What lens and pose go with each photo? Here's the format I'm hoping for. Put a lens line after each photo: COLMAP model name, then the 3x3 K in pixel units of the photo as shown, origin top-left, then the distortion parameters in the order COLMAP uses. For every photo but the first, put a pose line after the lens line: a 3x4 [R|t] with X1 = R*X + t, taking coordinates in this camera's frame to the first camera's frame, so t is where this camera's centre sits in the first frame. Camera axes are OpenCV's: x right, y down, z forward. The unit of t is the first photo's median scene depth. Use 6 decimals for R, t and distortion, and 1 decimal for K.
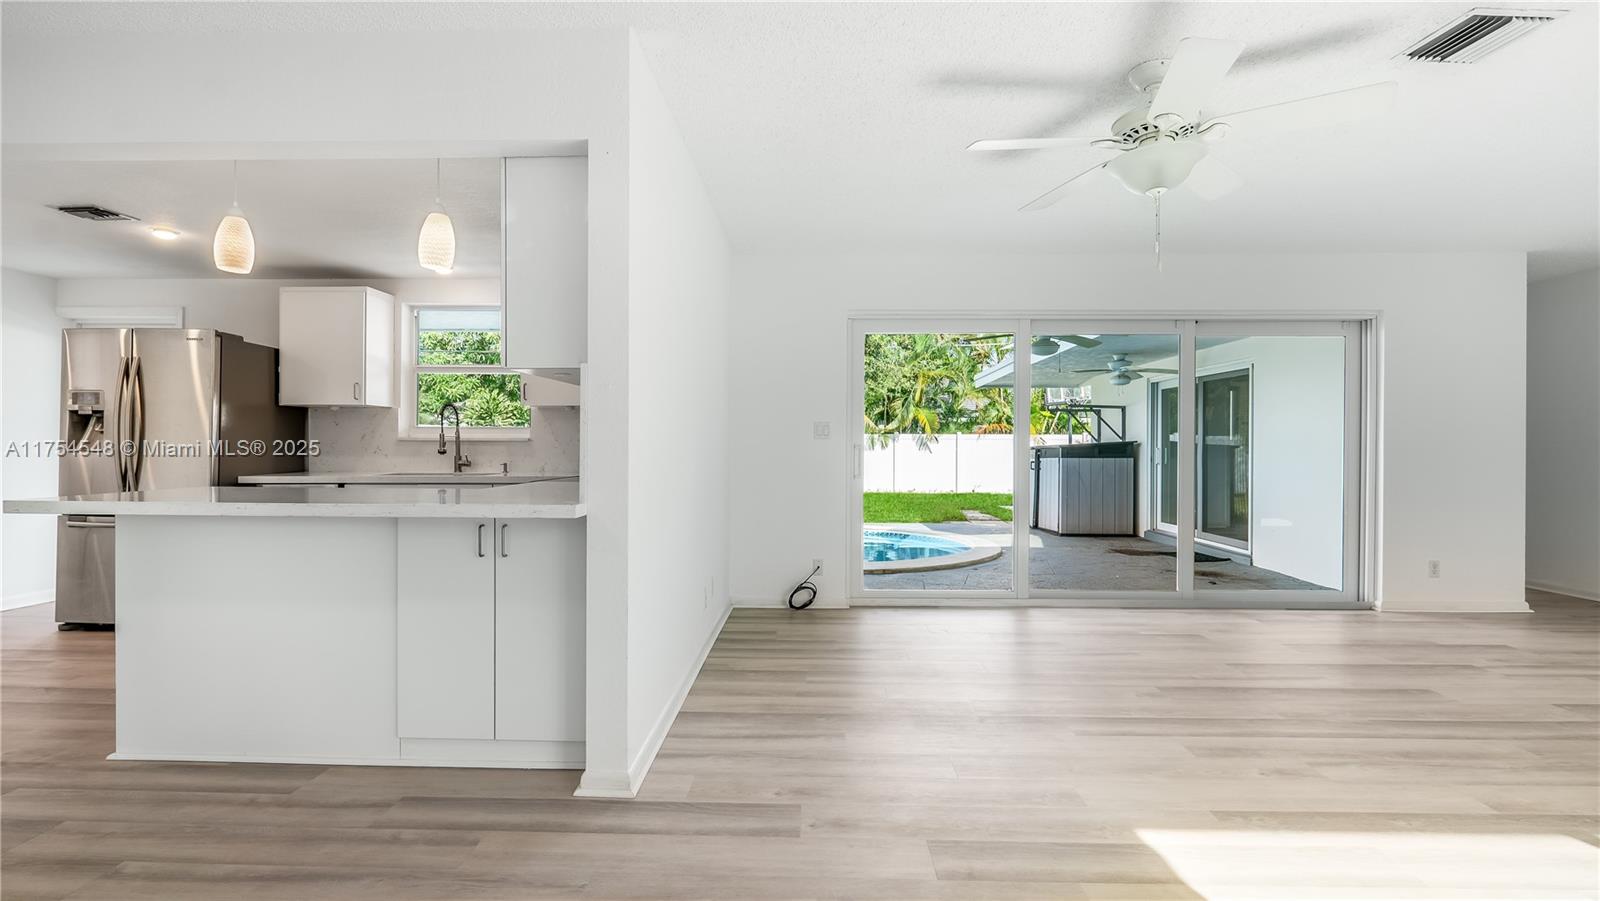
lens RADIAL K [[743.5, 0, 795.7], [0, 743.5, 454.9], [0, 0, 1]] dist [-0.008047, -0.000210]
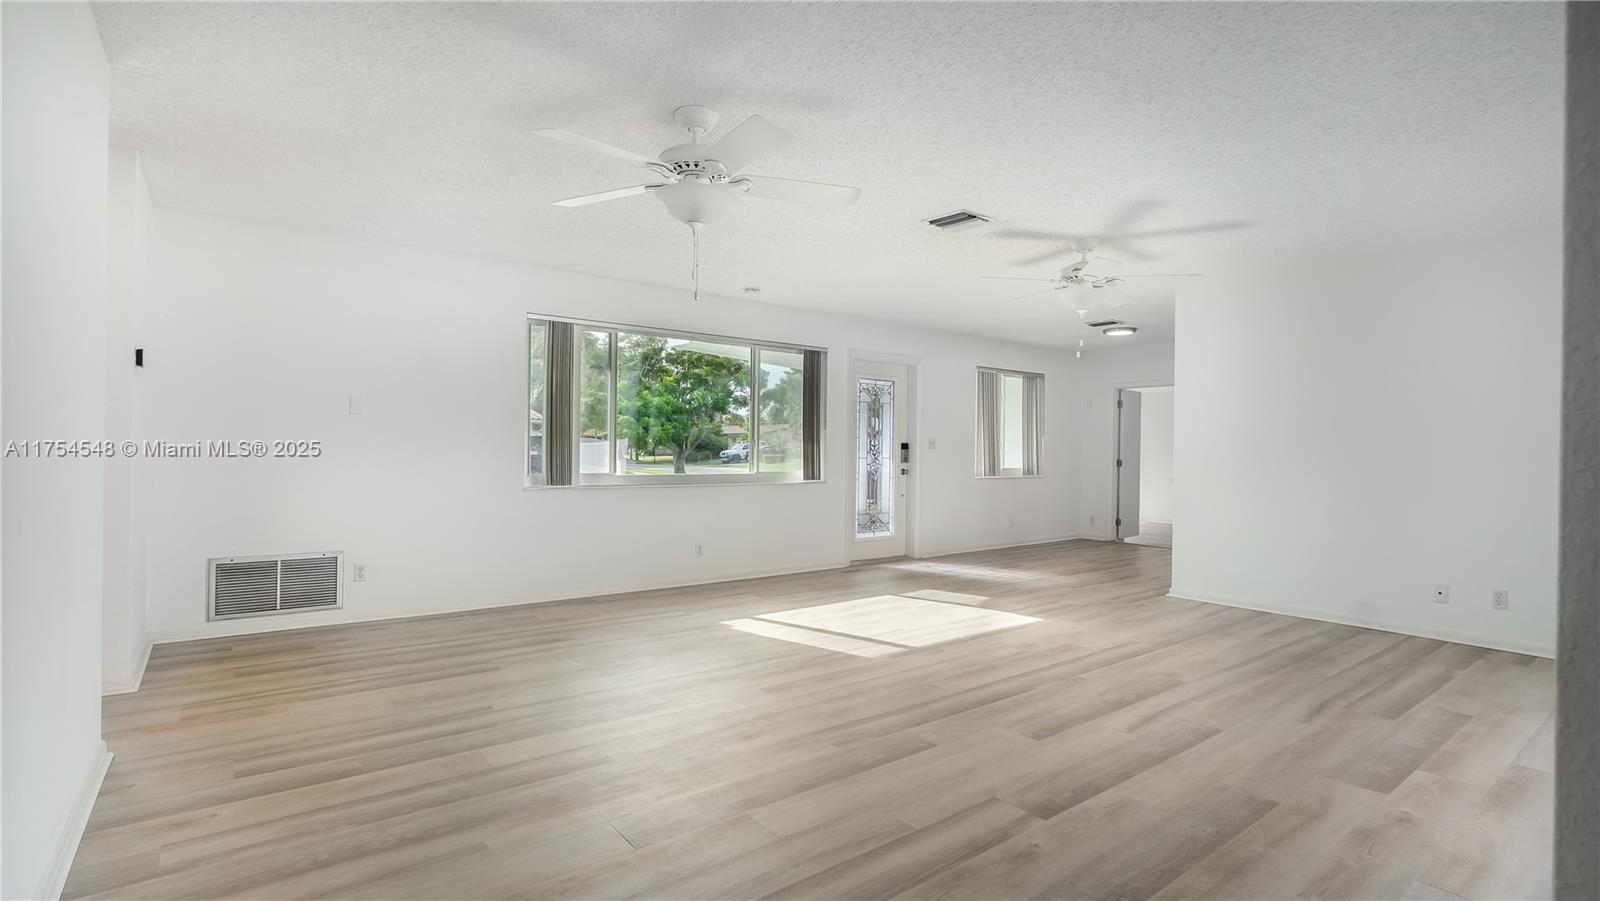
lens RADIAL K [[743.5, 0, 787.6], [0, 743.5, 454.8], [0, 0, 1]] dist [-0.008047, -0.000210]
pose [[-0.789761, -0.010642, -0.613323, 1.563108], [-0.014927, 0.999887, 0.001871, -0.011953], [0.613233, 0.010633, -0.789830, 1.448193]]
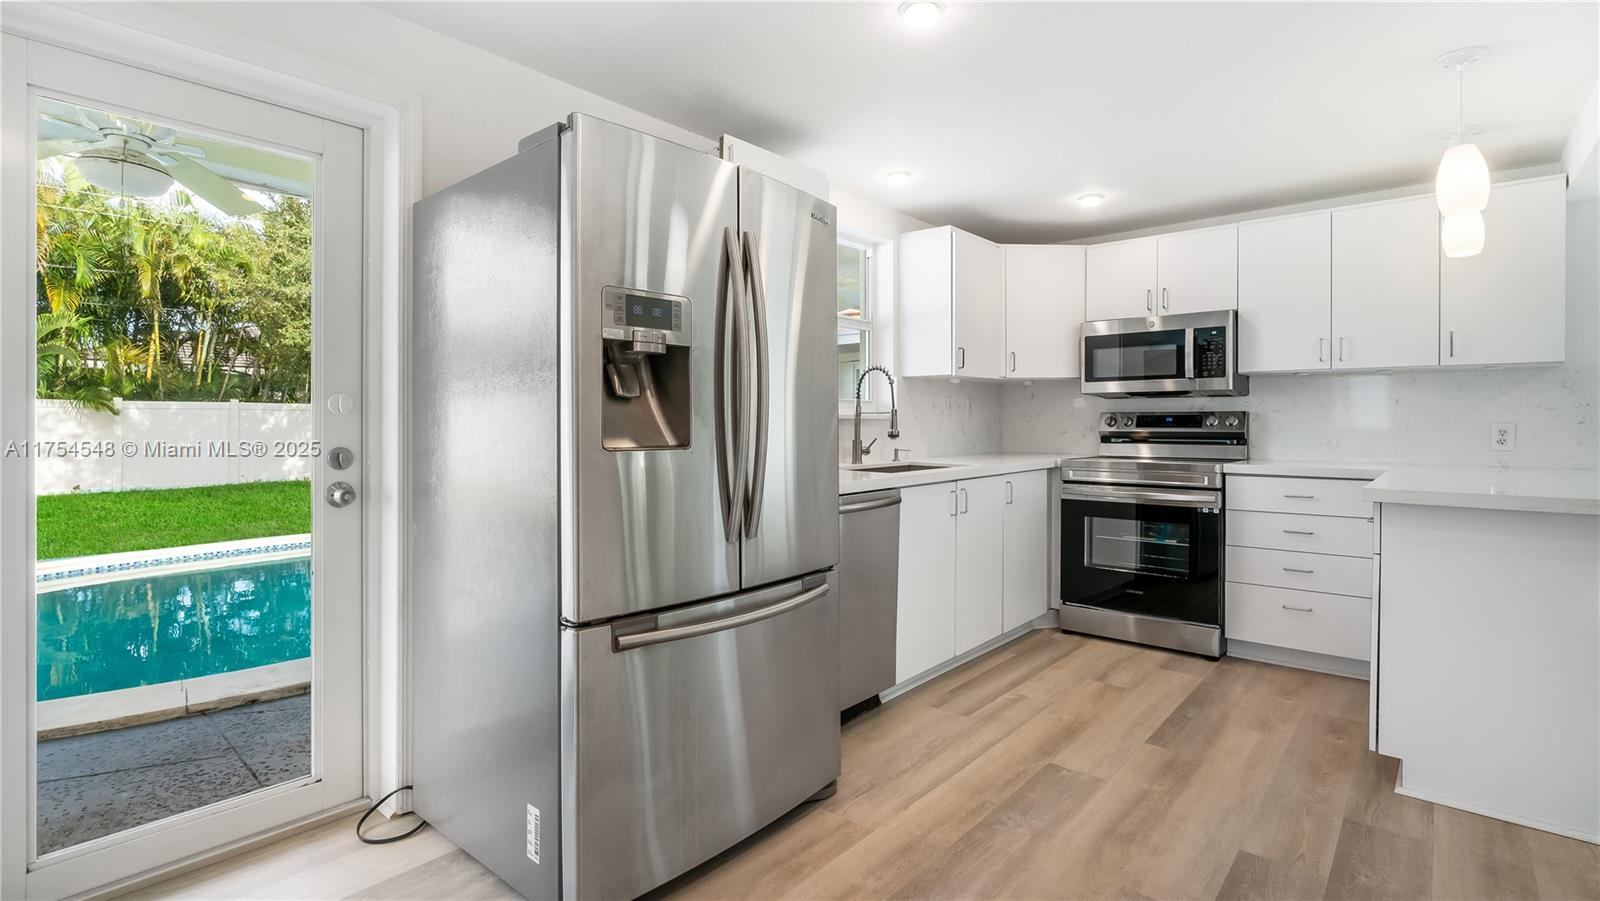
lens RADIAL K [[743.5, 0, 807.0], [0, 743.5, 428.1], [0, 0, 1]] dist [-0.008047, -0.000210]
pose [[0.636957, -0.009036, 0.770847, -1.178316], [0.005328, 0.999959, 0.007319, -0.017528], [-0.770881, -0.000555, 0.636979, 0.668040]]
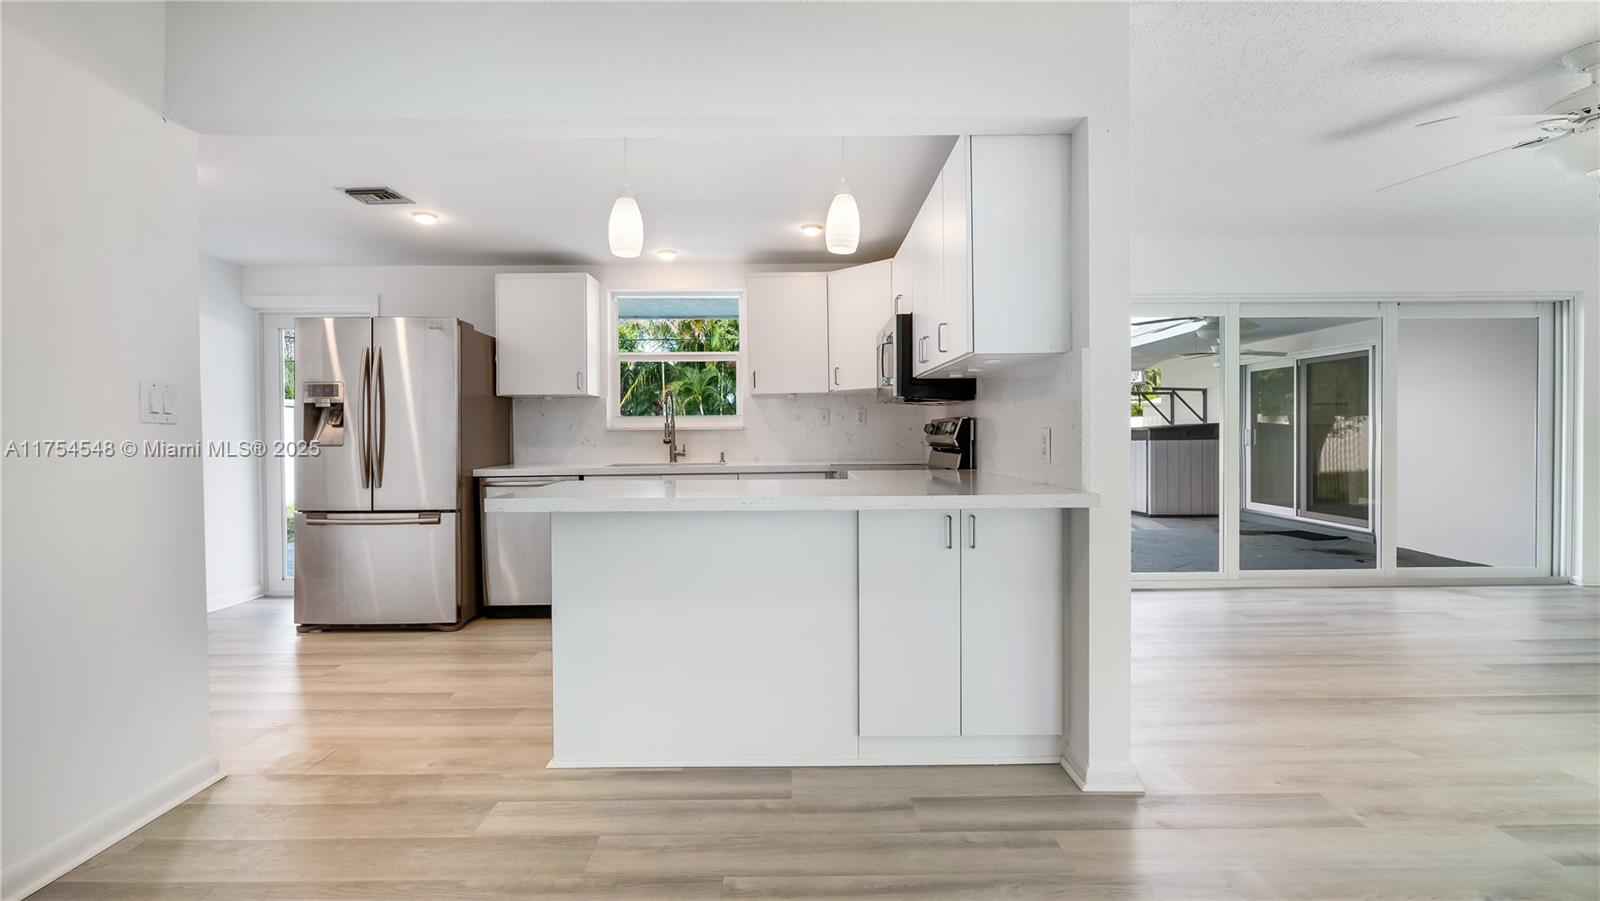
lens RADIAL K [[743.5, 0, 796.0], [0, 743.5, 441.7], [0, 0, 1]] dist [-0.008047, -0.000210]
pose [[0.999466, -0.012370, 0.030234, -0.367705], [0.012311, 0.999922, 0.002136, -0.004300], [-0.030258, -0.001763, 0.999541, 0.018574]]
